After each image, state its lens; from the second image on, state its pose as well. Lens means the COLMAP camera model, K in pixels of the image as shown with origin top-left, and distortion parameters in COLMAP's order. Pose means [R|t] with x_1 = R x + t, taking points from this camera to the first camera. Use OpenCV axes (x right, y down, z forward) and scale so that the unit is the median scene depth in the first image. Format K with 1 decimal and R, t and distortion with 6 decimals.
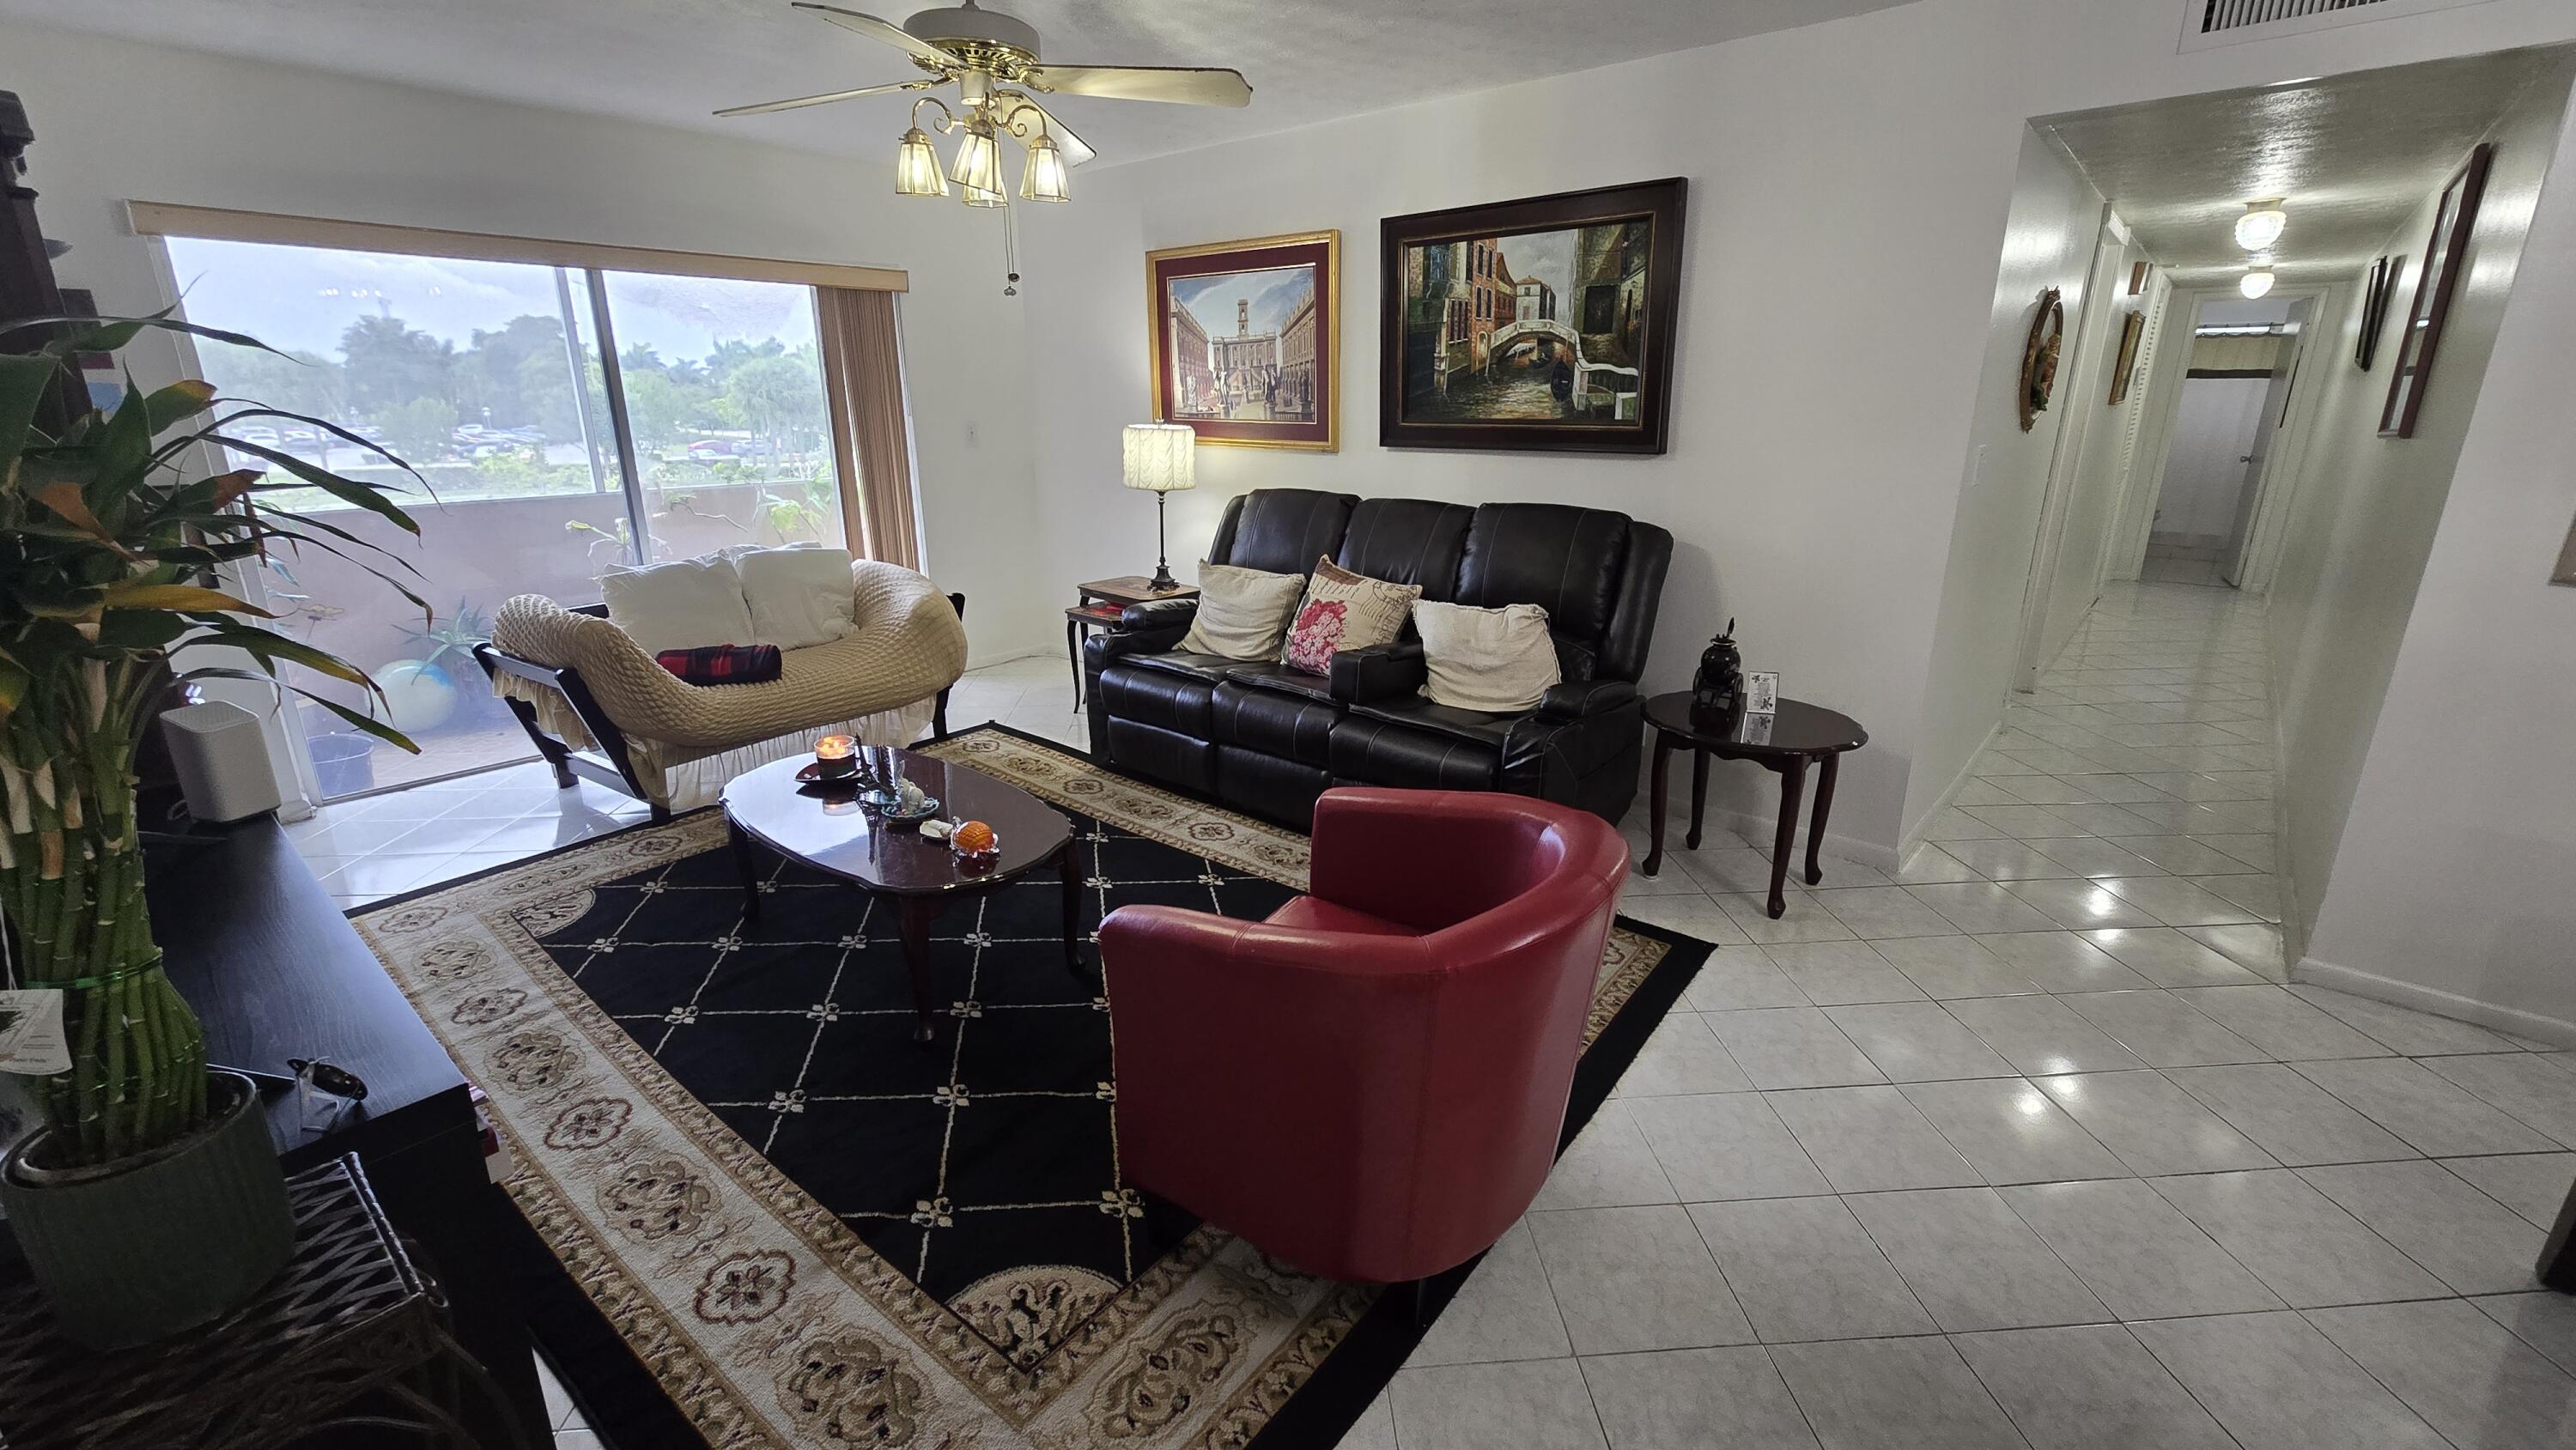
lens RADIAL K [[1051.4, 0, 1306.3], [0, 1051.4, 701.8], [0, 0, 1]] dist [-0.000614, -0.000631]
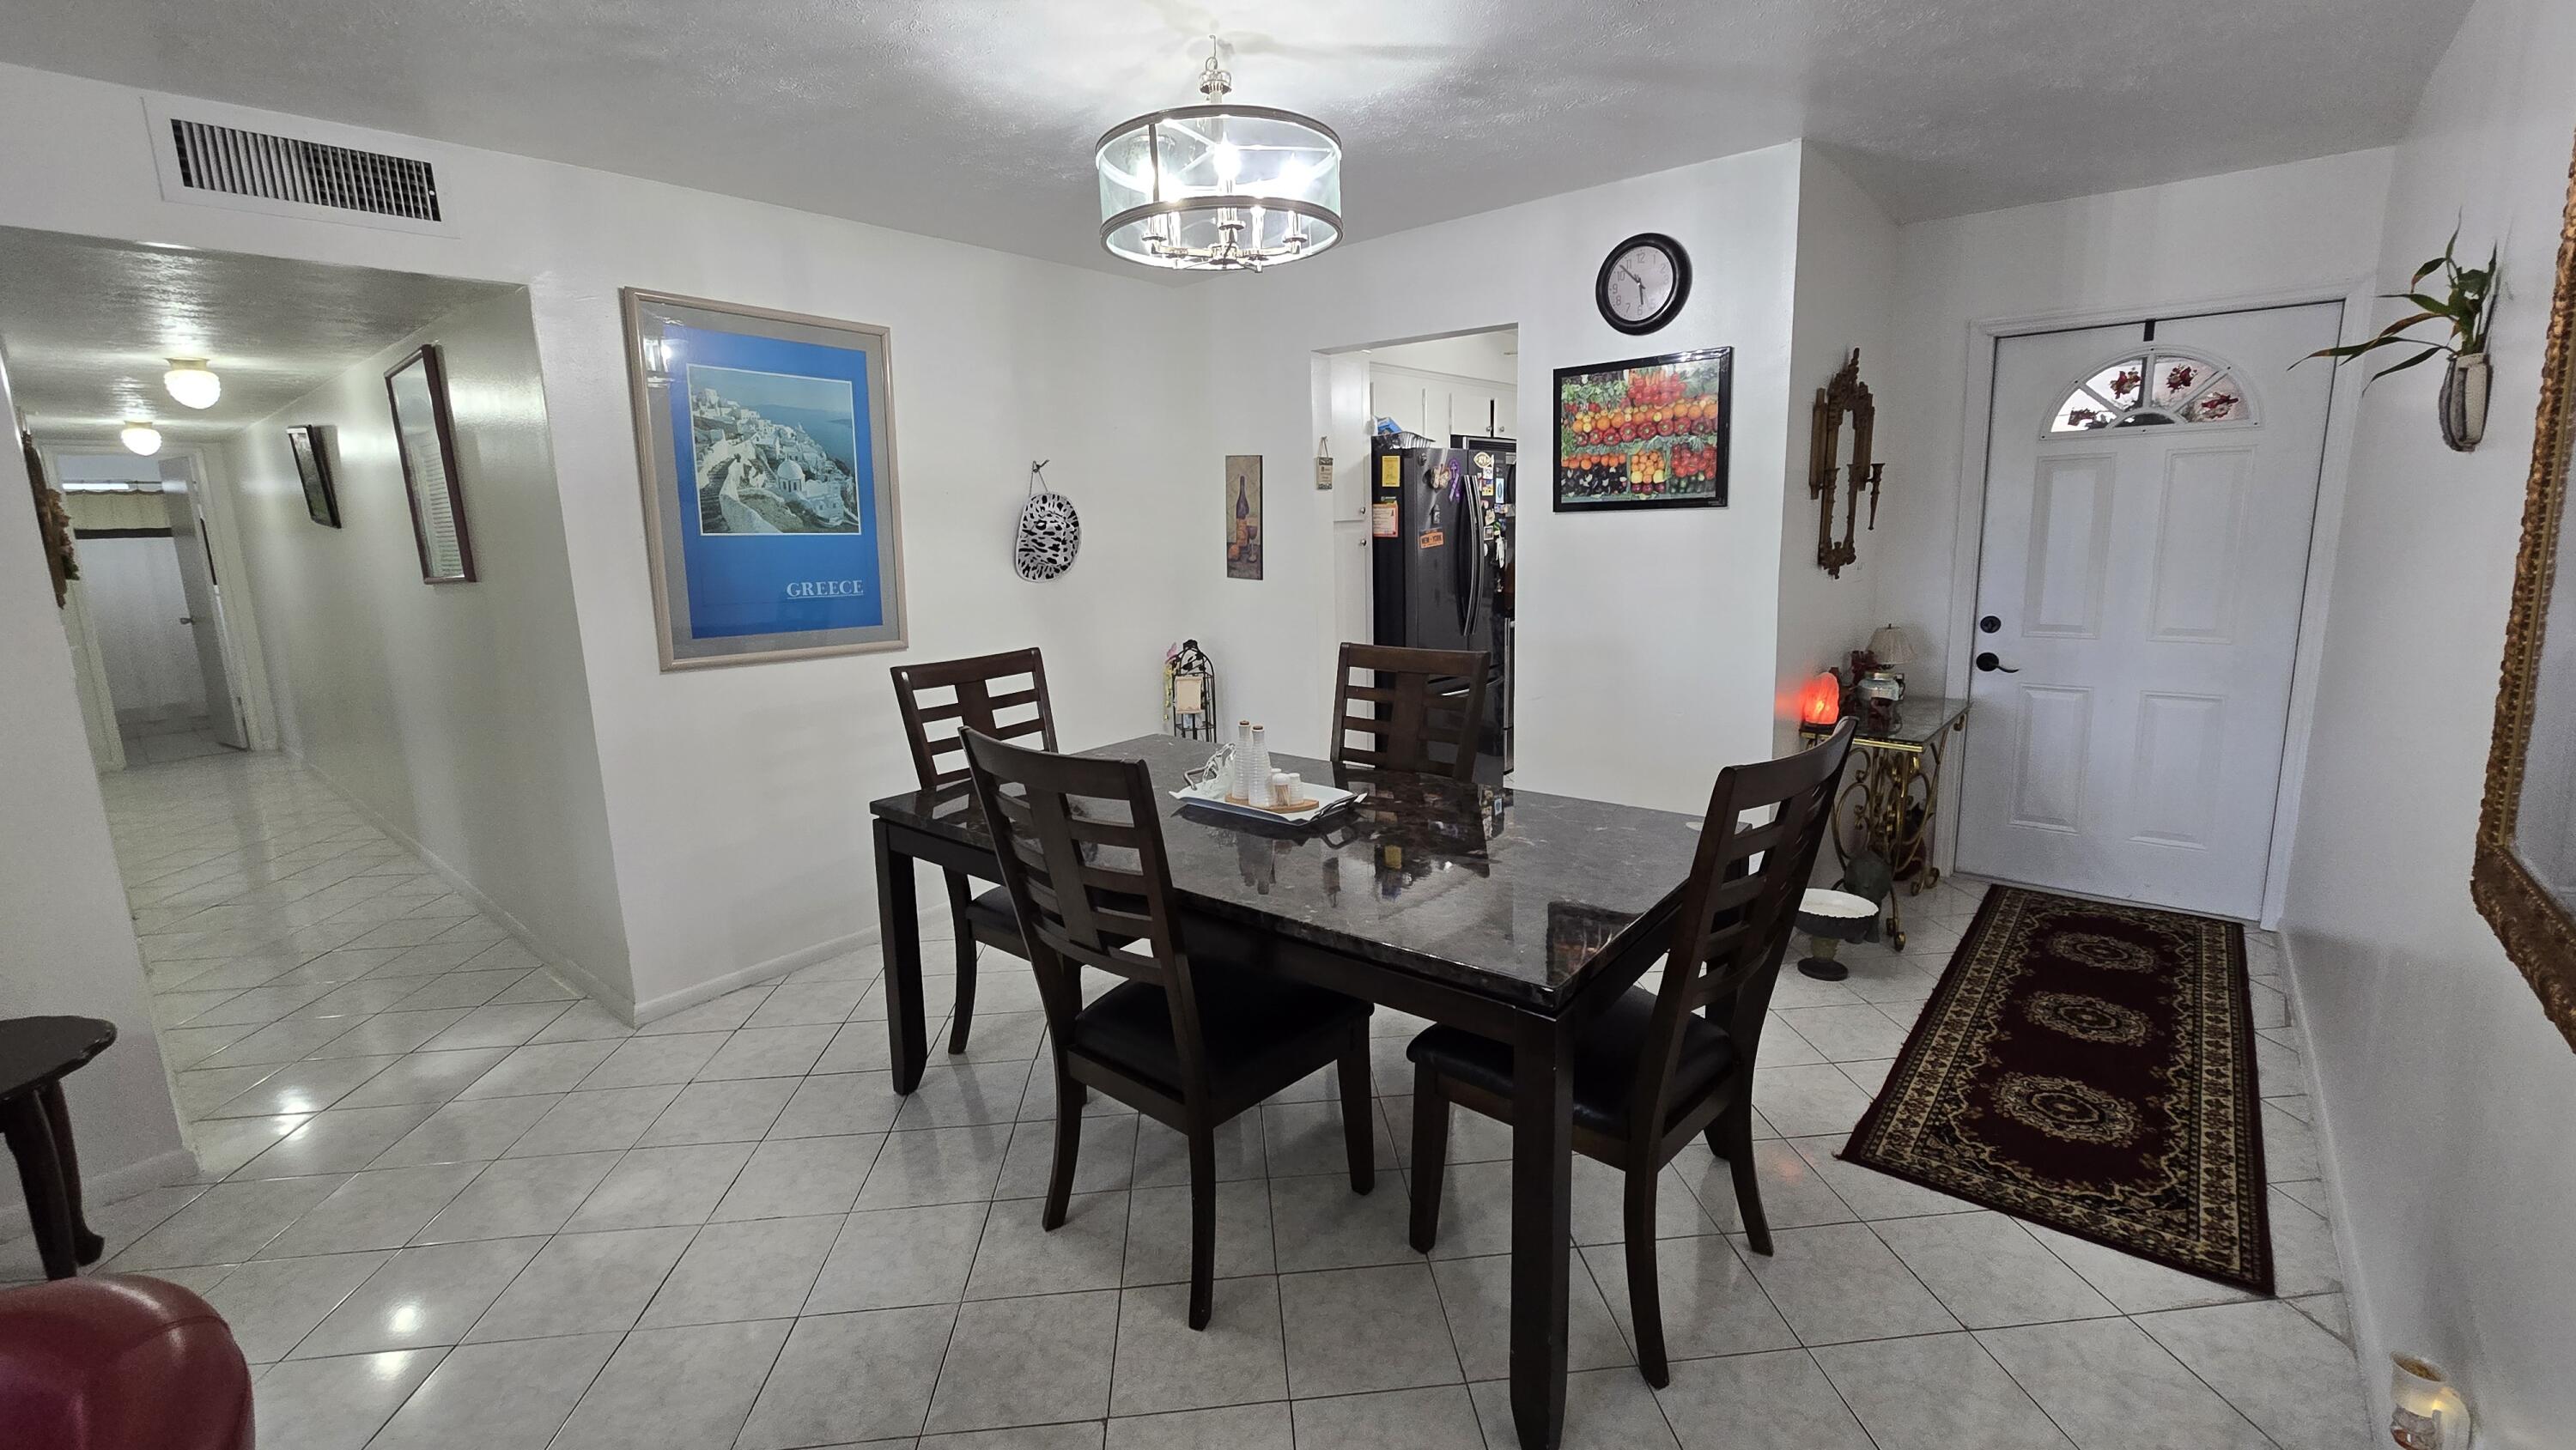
lens RADIAL K [[1051.4, 0, 1288.9], [0, 1051.4, 702.3], [0, 0, 1]] dist [-0.000614, -0.000631]
pose [[-0.011571, -0.177471, 0.984058, -0.111454], [0.313324, 0.933919, 0.172113, -0.033067], [-0.949576, 0.310321, 0.044800, 0.099234]]
